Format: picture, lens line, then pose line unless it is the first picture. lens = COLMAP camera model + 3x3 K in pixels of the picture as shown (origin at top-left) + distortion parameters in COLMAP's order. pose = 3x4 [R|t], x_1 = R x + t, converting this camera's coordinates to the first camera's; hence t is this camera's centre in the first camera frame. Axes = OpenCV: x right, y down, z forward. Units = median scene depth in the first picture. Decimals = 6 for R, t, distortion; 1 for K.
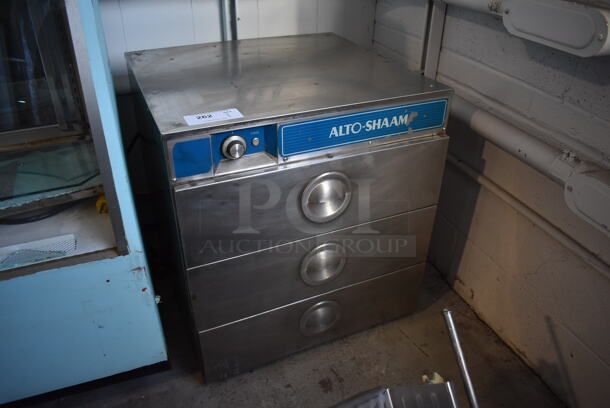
lens RADIAL K [[475.2, 0, 307.0], [0, 475.2, 203.7], [0, 0, 1]] dist [-0.099266, 0.017982]
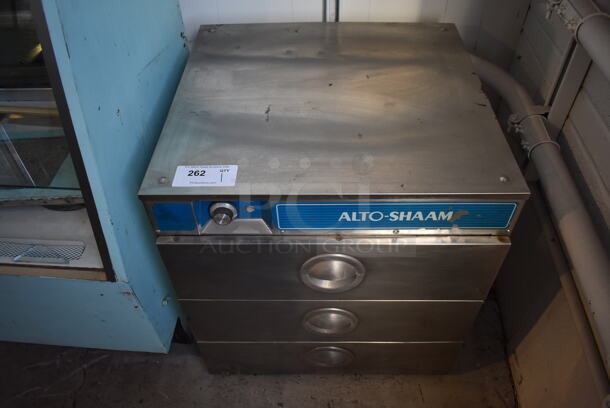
lens RADIAL K [[475.2, 0, 306.7], [0, 475.2, 205.3], [0, 0, 1]] dist [-0.099266, 0.017982]
pose [[0.902739, 0.292759, -0.315207, 0.235725], [-0.202999, 0.935906, 0.287874, -0.368720], [0.379282, -0.195889, 0.904308, 0.215509]]
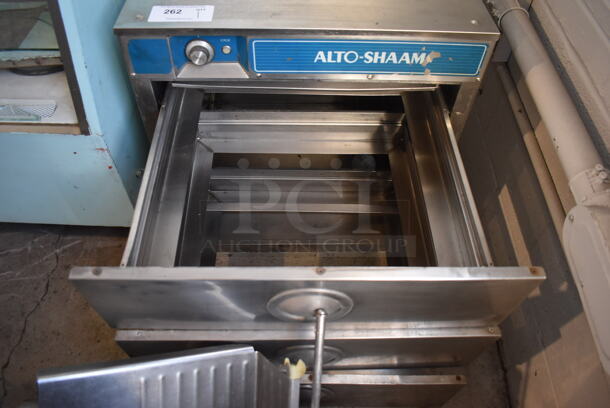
lens RADIAL K [[475.2, 0, 307.0], [0, 475.2, 203.6], [0, 0, 1]] dist [-0.099266, 0.017982]
pose [[0.919341, 0.320825, -0.227781, 0.288061], [-0.226797, 0.905155, 0.359523, -0.196414], [0.321521, -0.278865, 0.904908, 0.155660]]
